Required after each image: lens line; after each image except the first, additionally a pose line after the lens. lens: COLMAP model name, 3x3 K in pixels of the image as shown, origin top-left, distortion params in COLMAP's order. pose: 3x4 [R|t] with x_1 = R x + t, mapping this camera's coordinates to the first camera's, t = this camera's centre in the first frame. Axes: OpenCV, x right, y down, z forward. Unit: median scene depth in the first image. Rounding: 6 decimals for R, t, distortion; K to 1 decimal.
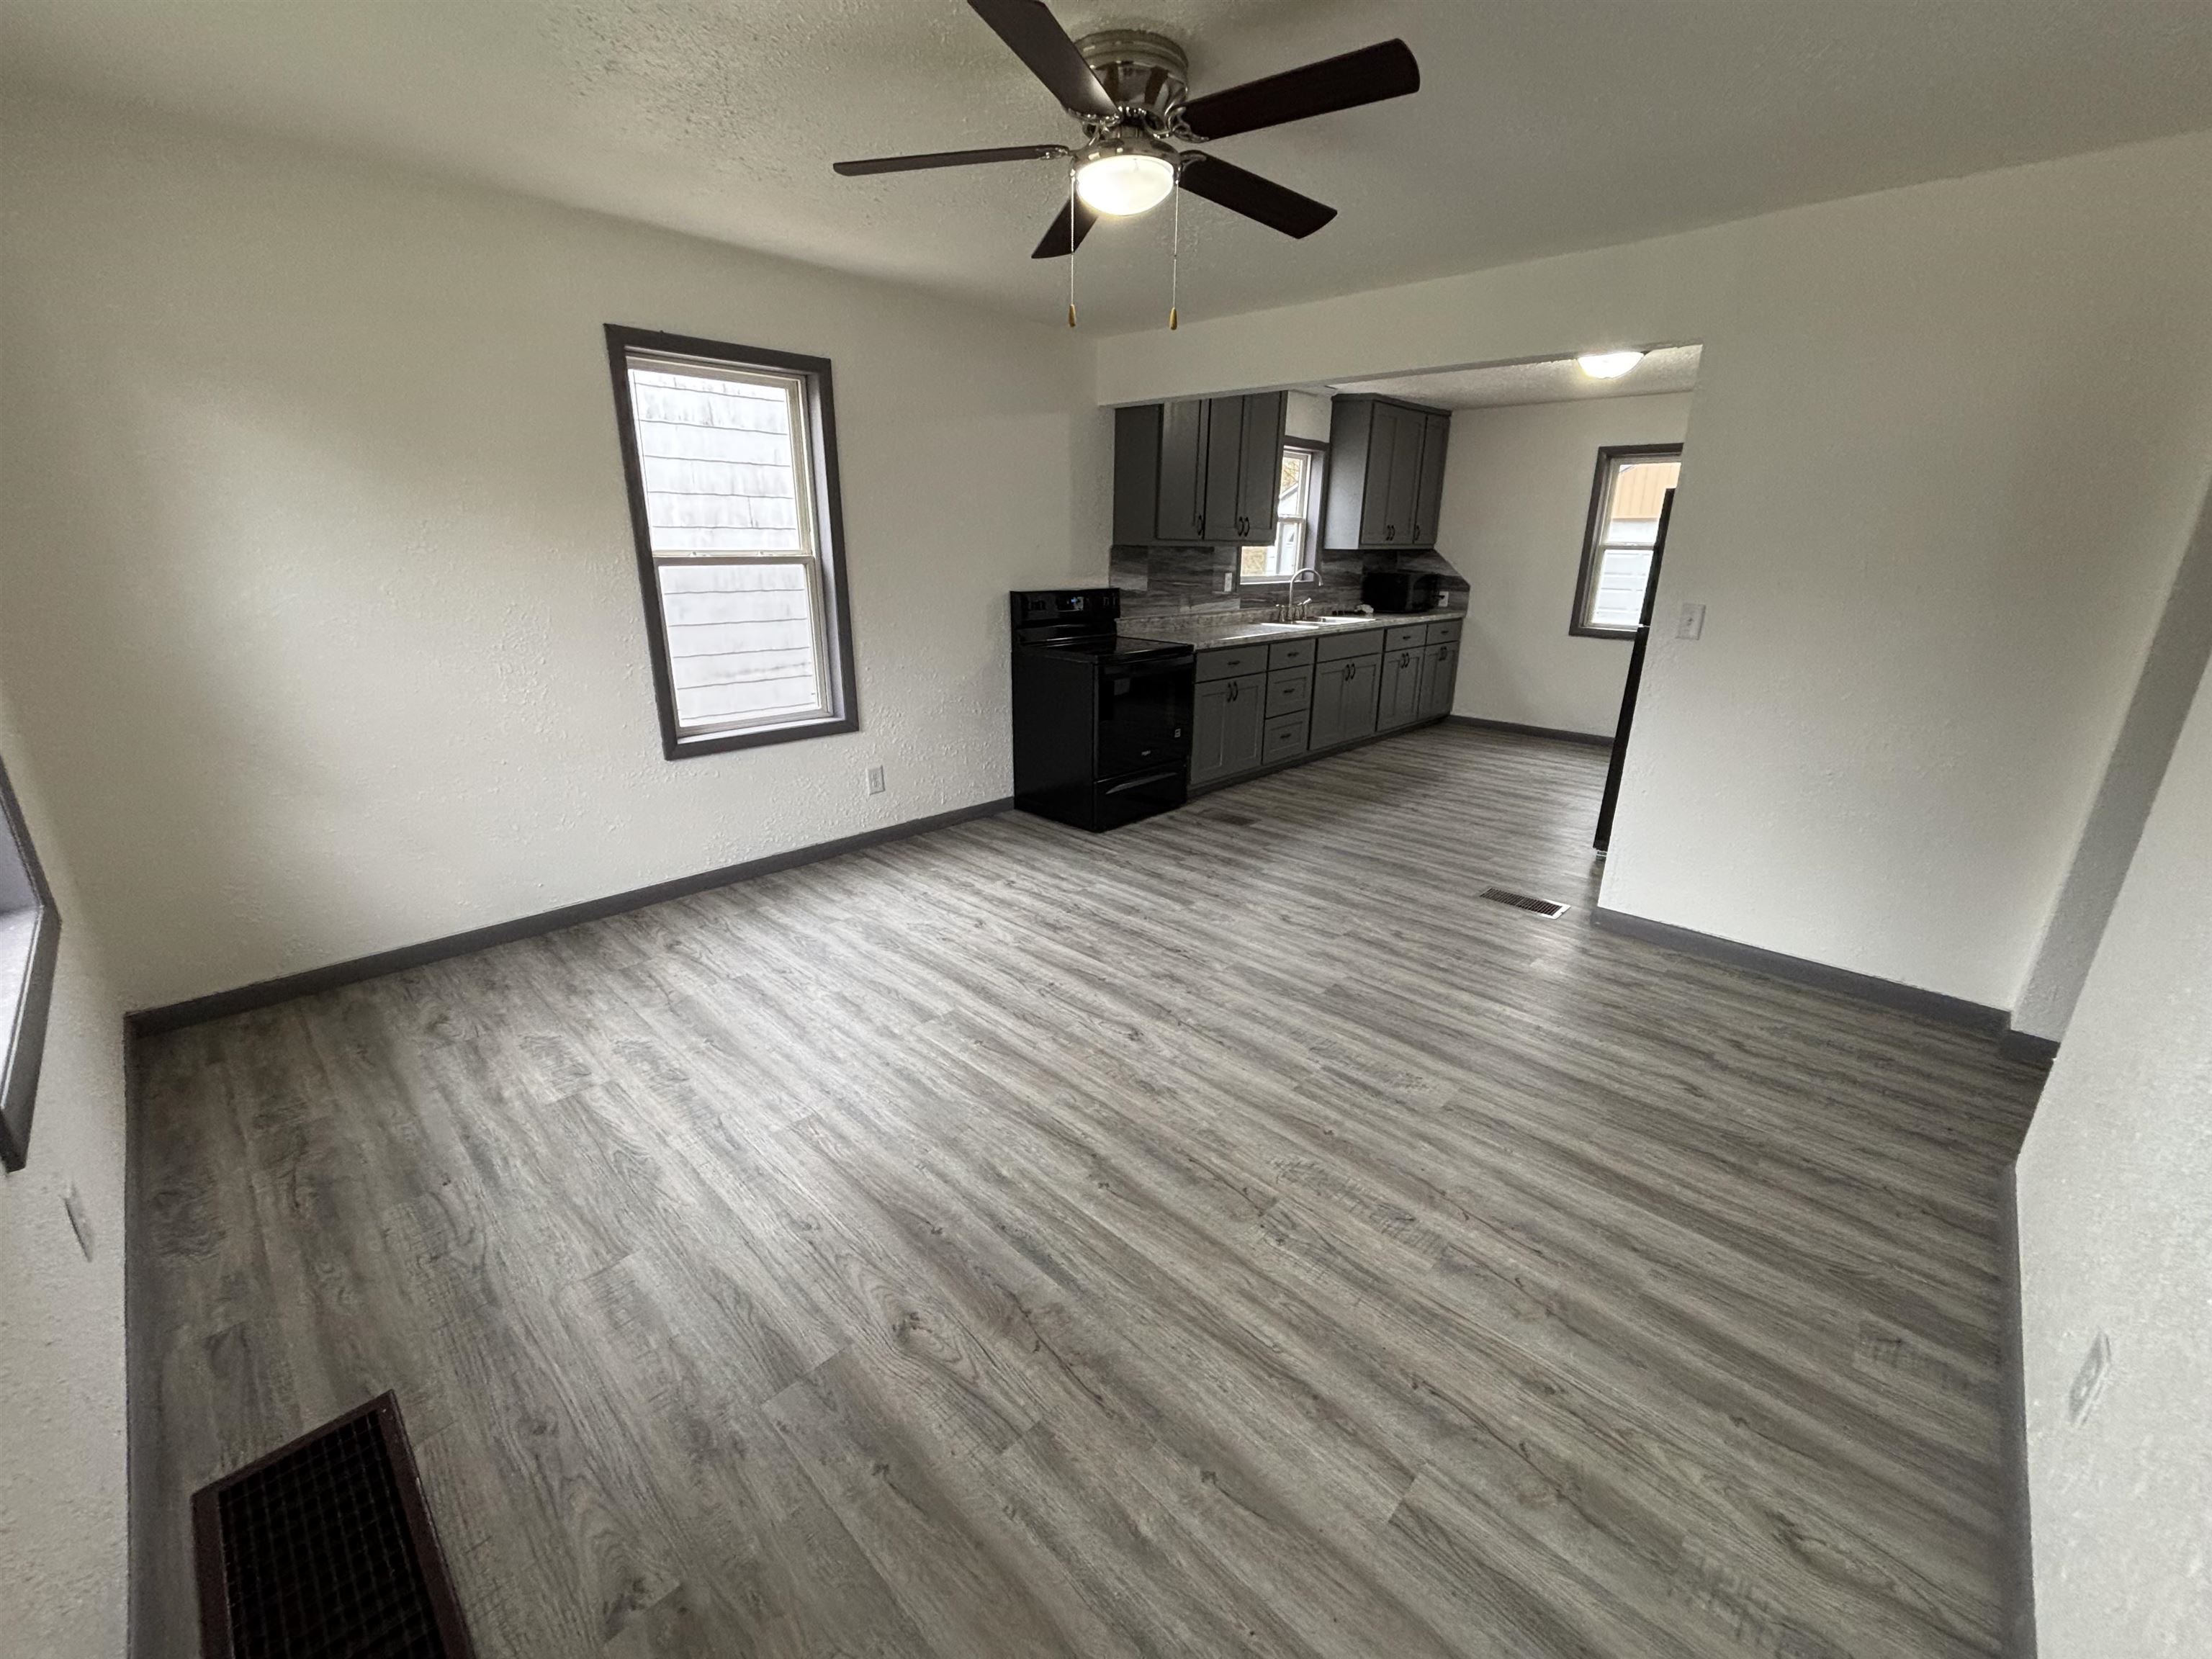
lens RADIAL K [[888.3, 0, 1094.5], [0, 888.3, 826.7], [0, 0, 1]] dist [0.006817, -0.000691]
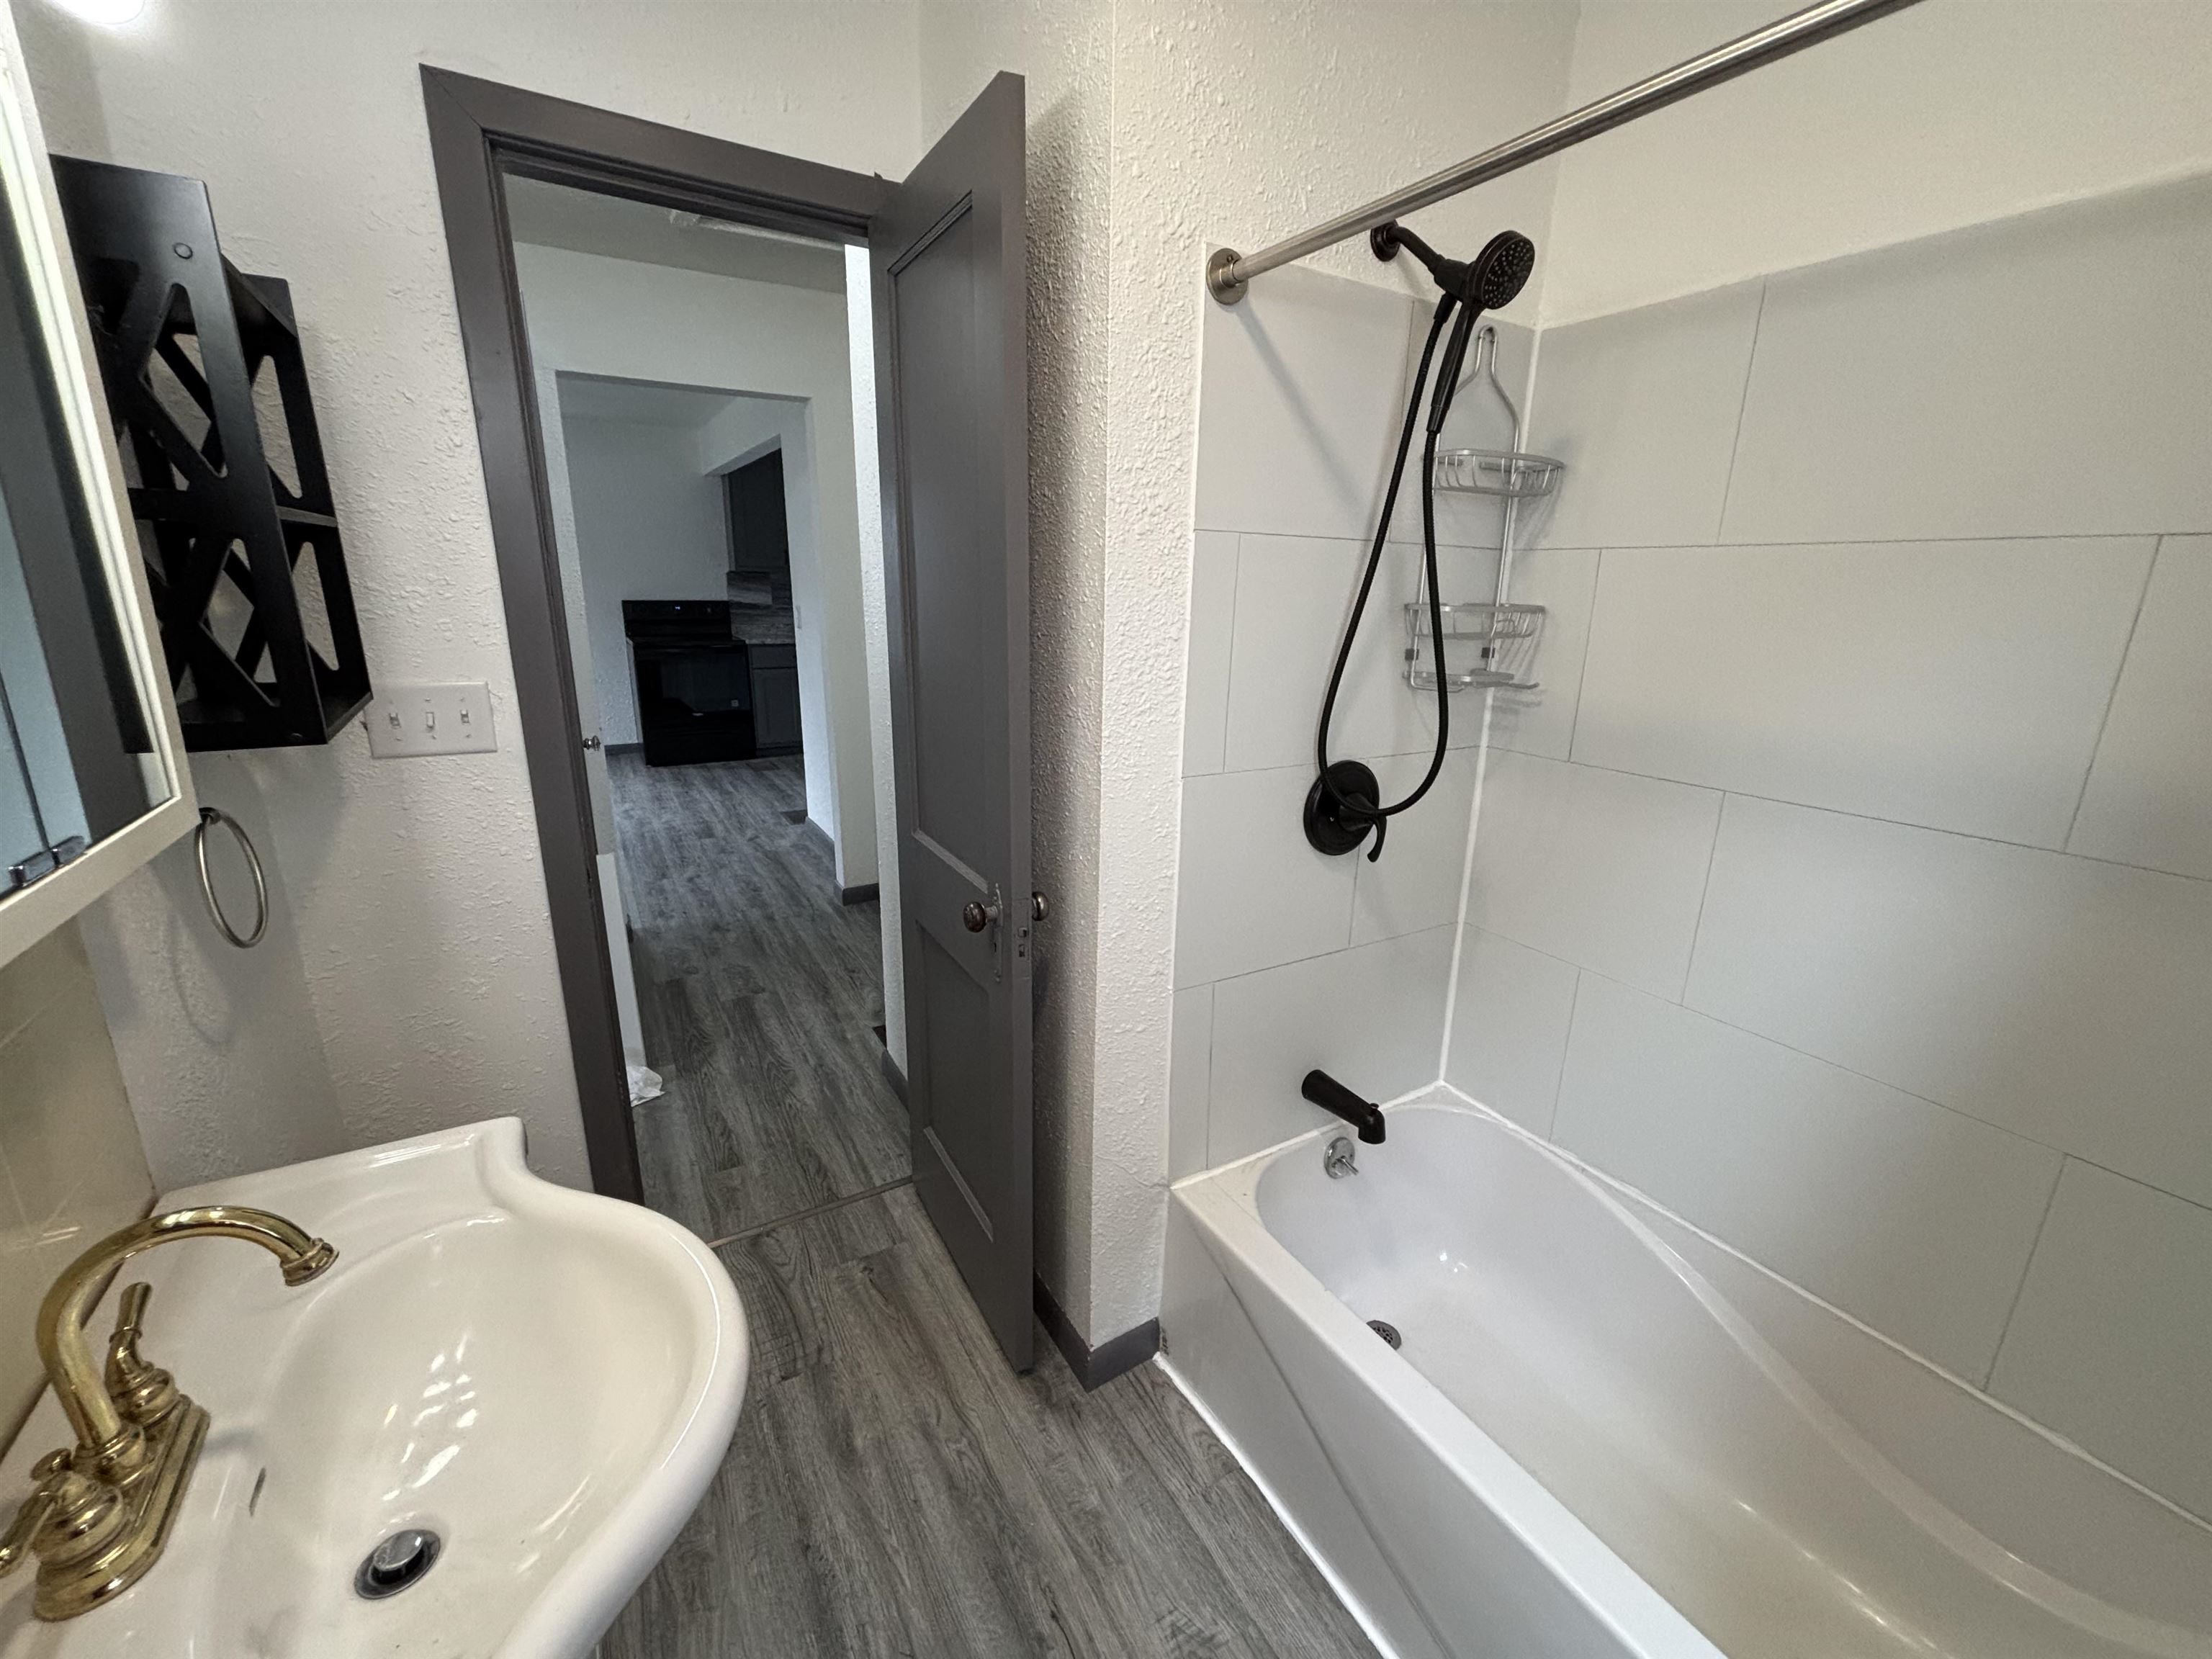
lens RADIAL K [[888.3, 0, 1110.6], [0, 888.3, 819.5], [0, 0, 1]] dist [0.006817, -0.000691]
pose [[0.967485, 0.068587, -0.243453, 1.316153], [-0.081332, 0.995773, -0.042681, 0.111356], [0.239497, 0.061094, 0.968973, -0.245265]]
